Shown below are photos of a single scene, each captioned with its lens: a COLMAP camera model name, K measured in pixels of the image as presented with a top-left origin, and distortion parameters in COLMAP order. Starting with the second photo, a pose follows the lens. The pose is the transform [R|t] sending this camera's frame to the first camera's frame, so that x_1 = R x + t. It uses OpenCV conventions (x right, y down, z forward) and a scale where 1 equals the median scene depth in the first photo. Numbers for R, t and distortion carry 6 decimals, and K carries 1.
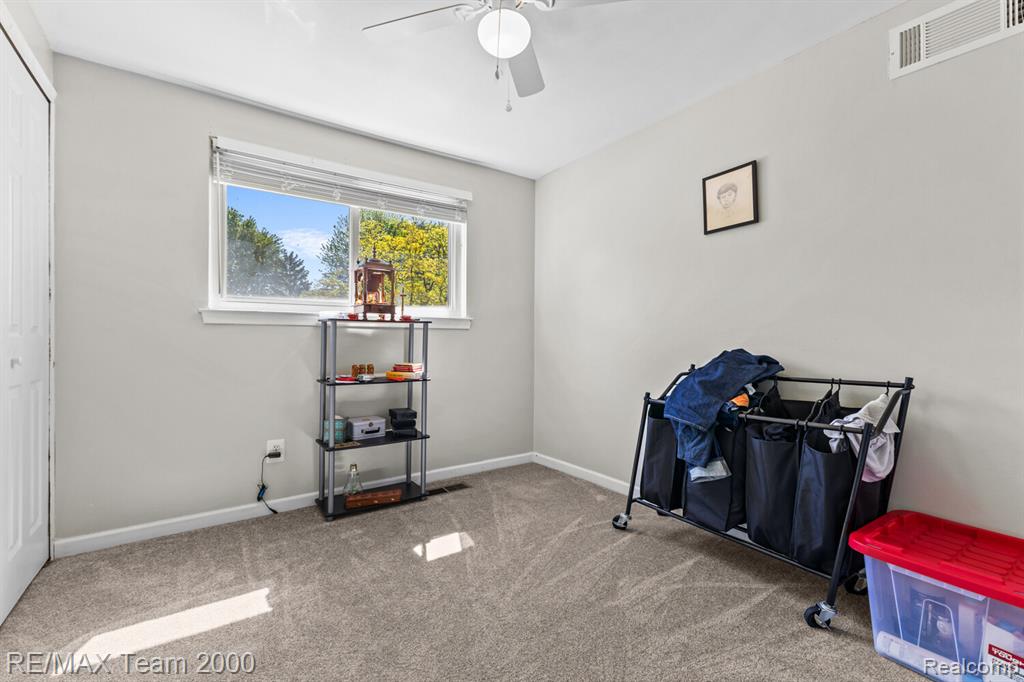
lens RADIAL K [[438.7, 0, 510.7], [0, 438.7, 338.0], [0, 0, 1]] dist [0.002687, 0.000415]
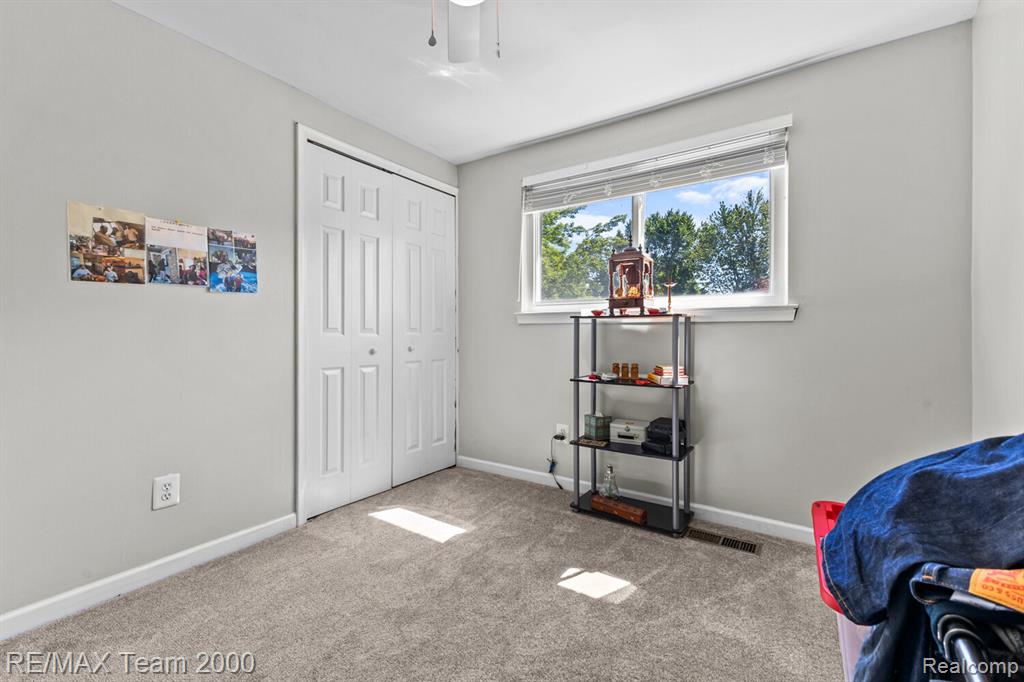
lens RADIAL K [[438.7, 0, 510.7], [0, 438.7, 338.0], [0, 0, 1]] dist [0.002687, 0.000415]
pose [[0.349393, 0.003583, -0.936969, 0.485220], [0.002443, 0.999986, 0.004735, 0.001168], [0.936973, -0.003943, 0.349379, 0.477591]]
